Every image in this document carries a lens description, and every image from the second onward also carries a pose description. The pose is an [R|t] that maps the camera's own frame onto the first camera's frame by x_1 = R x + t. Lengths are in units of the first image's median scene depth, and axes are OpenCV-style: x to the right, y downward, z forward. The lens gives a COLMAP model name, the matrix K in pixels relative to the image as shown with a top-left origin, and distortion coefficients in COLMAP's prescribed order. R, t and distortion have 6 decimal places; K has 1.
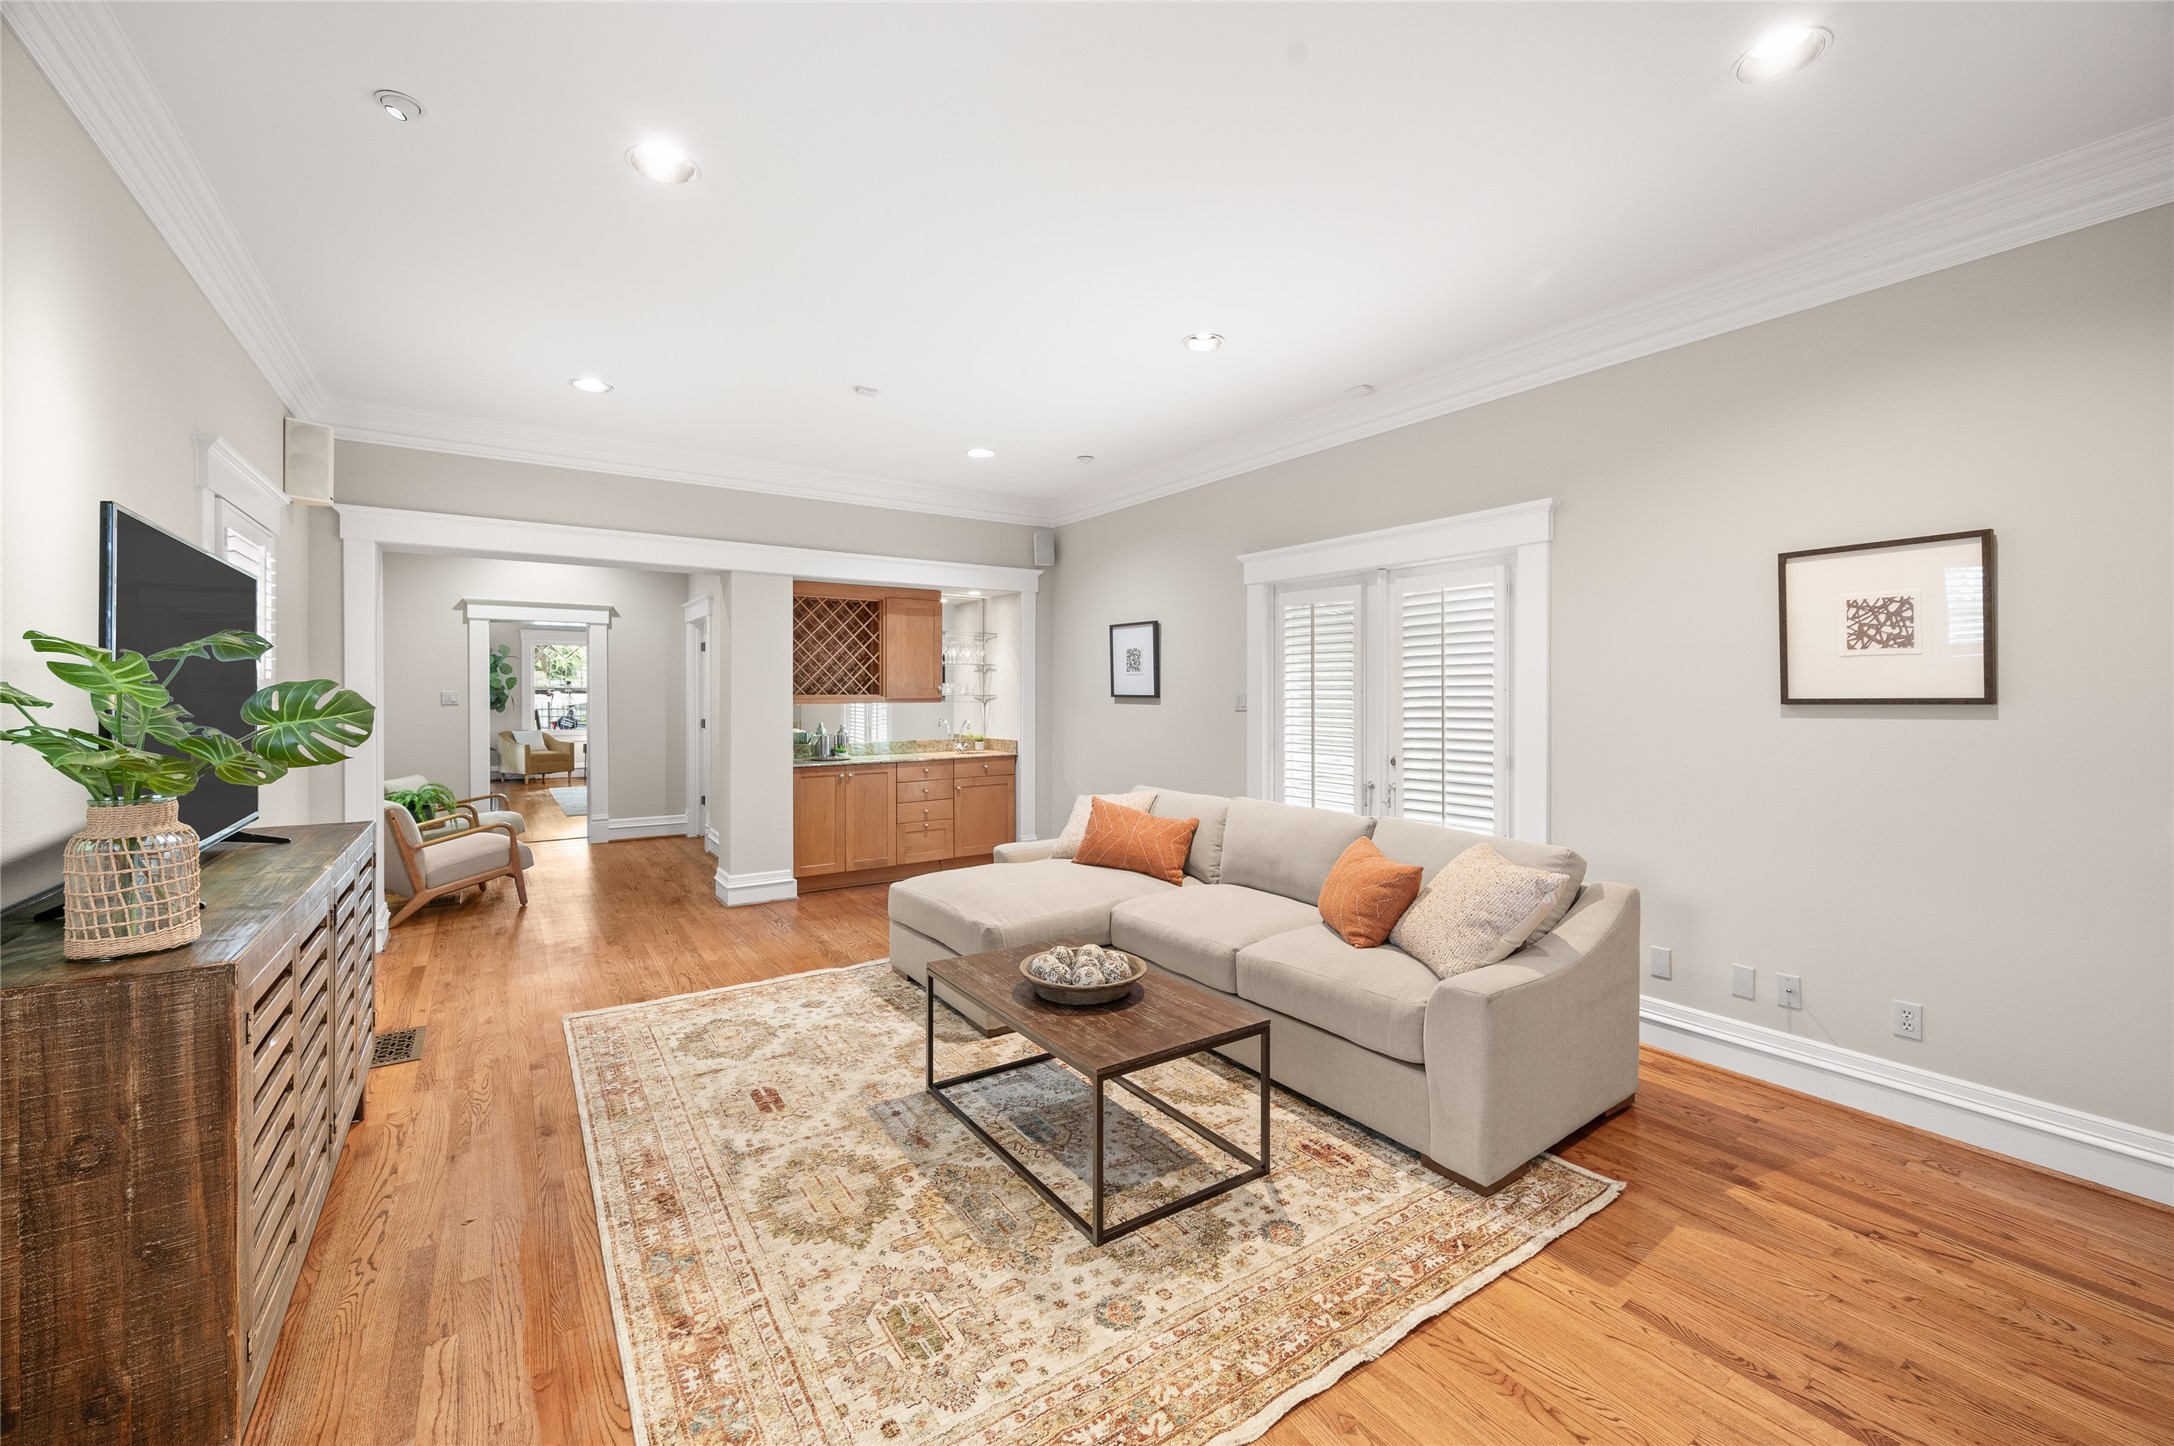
lens RADIAL K [[866.2, 0, 1085.9], [0, 866.2, 702.2], [0, 0, 1]] dist [-0.000527, -0.000298]
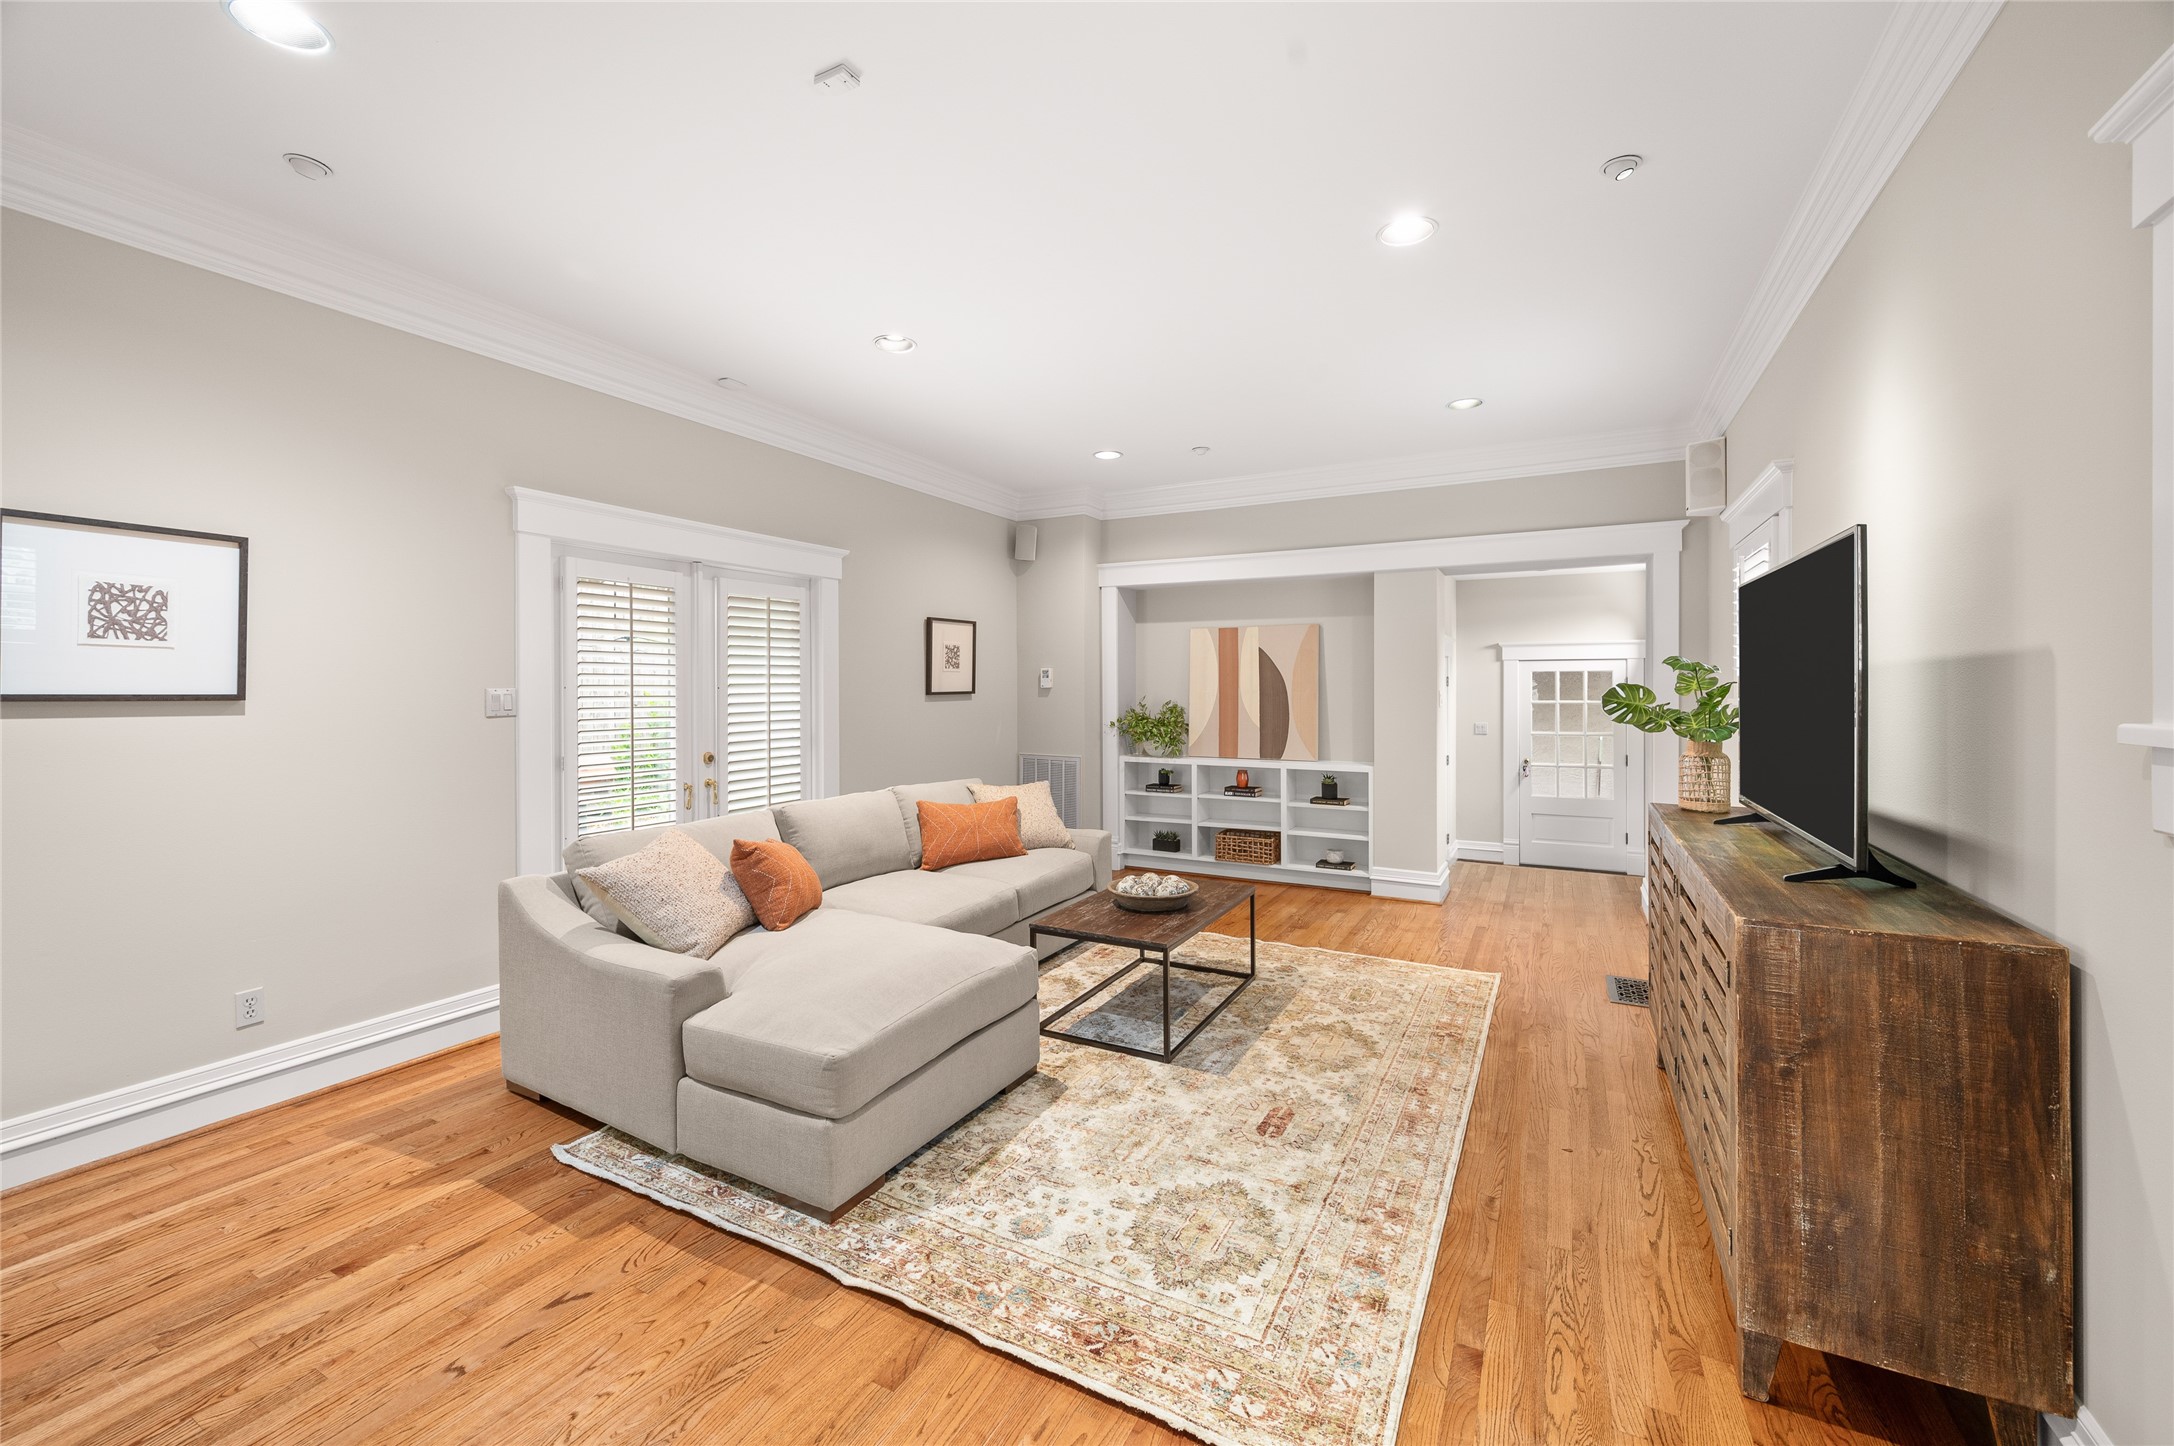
lens RADIAL K [[866.2, 0, 1102.2], [0, 866.2, 686.2], [0, 0, 1]] dist [-0.000527, -0.000298]
pose [[-0.471476, 0.002866, 0.881874, -1.108601], [0.010484, 0.999942, 0.002356, -0.017832], [-0.881816, 0.010356, -0.471479, 1.604175]]
